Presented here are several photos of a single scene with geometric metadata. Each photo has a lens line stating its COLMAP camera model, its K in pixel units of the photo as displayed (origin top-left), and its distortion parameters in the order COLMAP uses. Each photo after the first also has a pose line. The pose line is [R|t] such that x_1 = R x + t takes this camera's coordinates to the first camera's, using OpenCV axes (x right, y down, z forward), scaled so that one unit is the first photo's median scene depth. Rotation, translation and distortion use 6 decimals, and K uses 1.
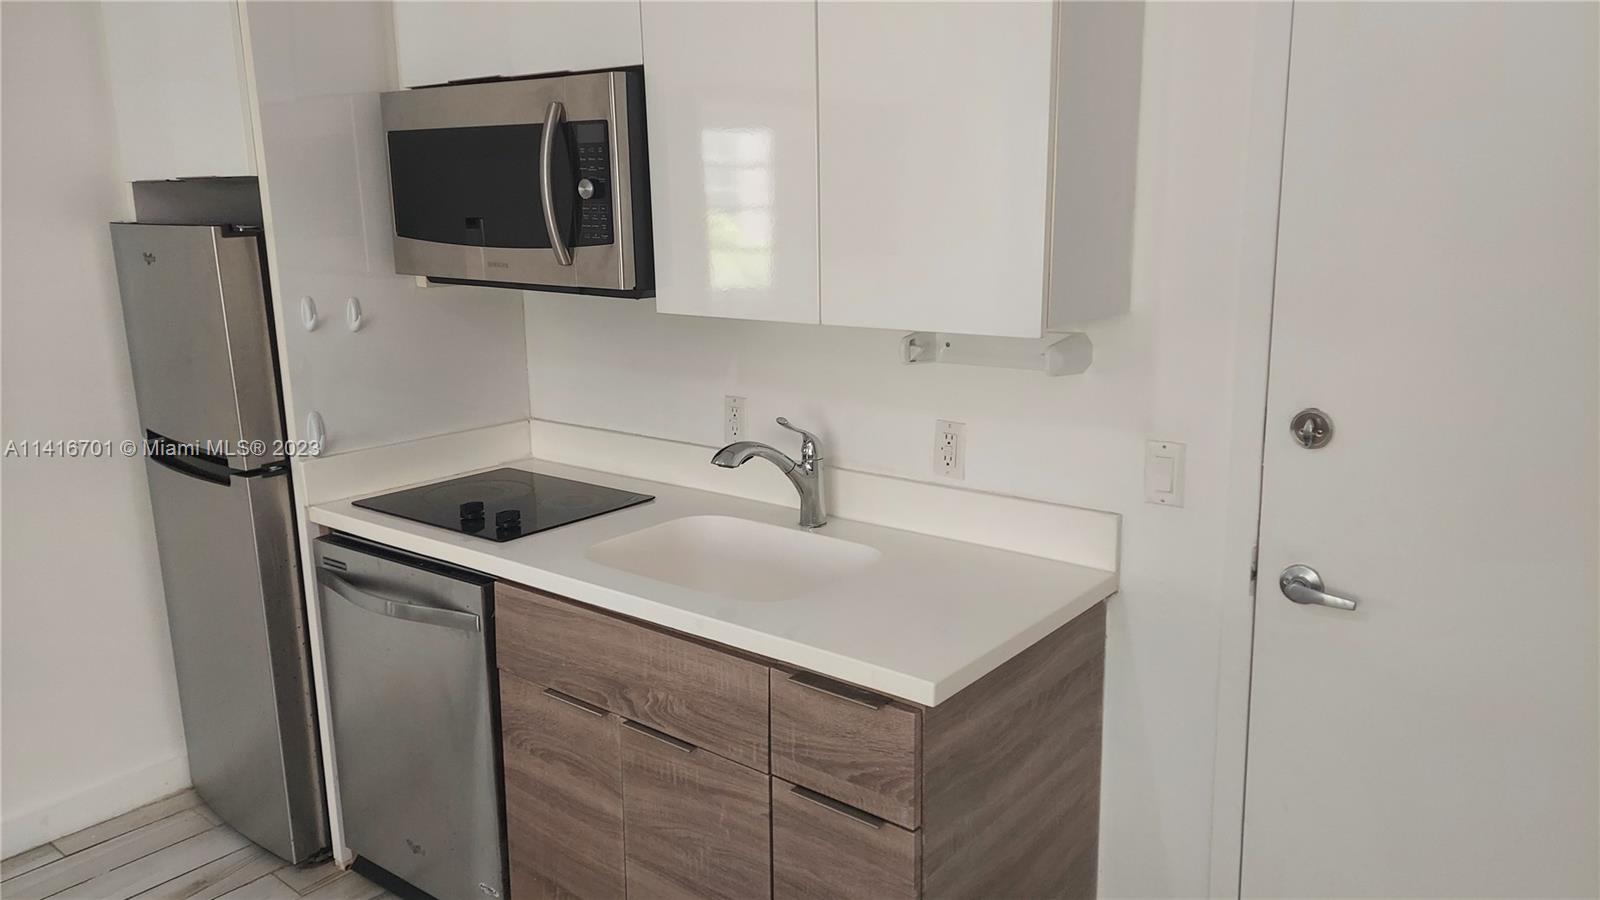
lens RADIAL K [[1144.1, 0, 804.4], [0, 1144.1, 435.7], [0, 0, 1]] dist [0.072378, -0.078212]
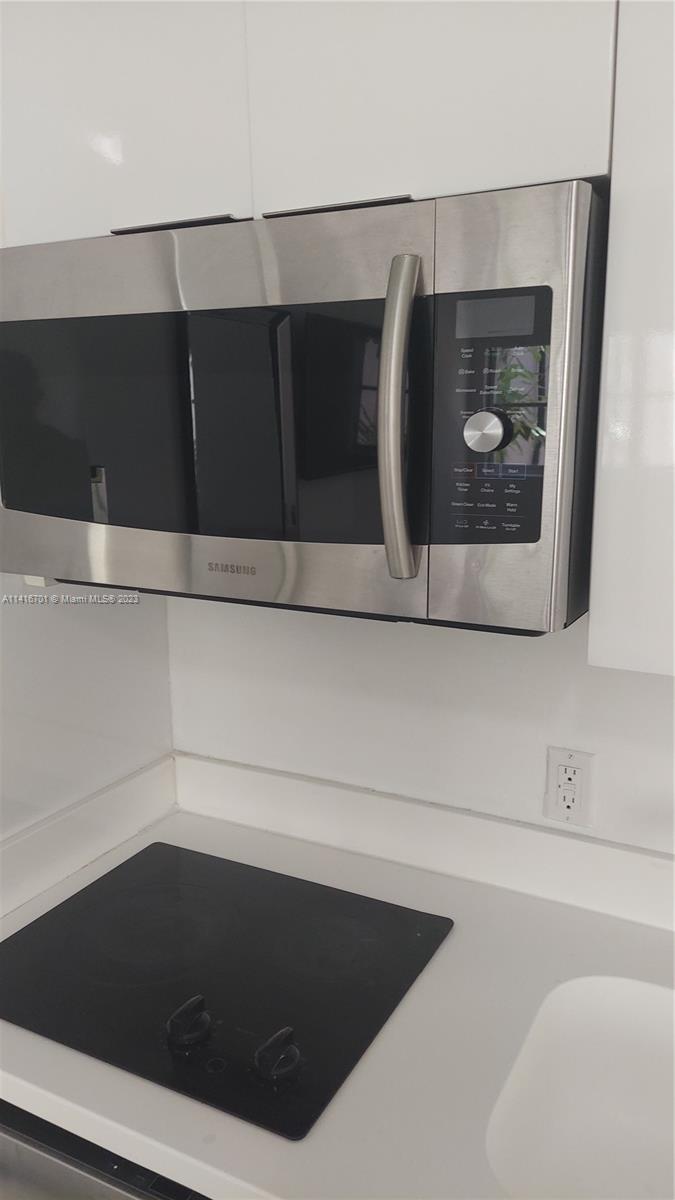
lens RADIAL K [[858.1, 0, 342.1], [0, 858.1, 599.7], [0, 0, 1]] dist [0.072378, -0.078212]
pose [[0.983403, -0.037810, 0.177449, -0.317608], [0.038573, 0.999255, -0.000850, -0.145139], [-0.177285, 0.007681, 0.984130, 0.650894]]
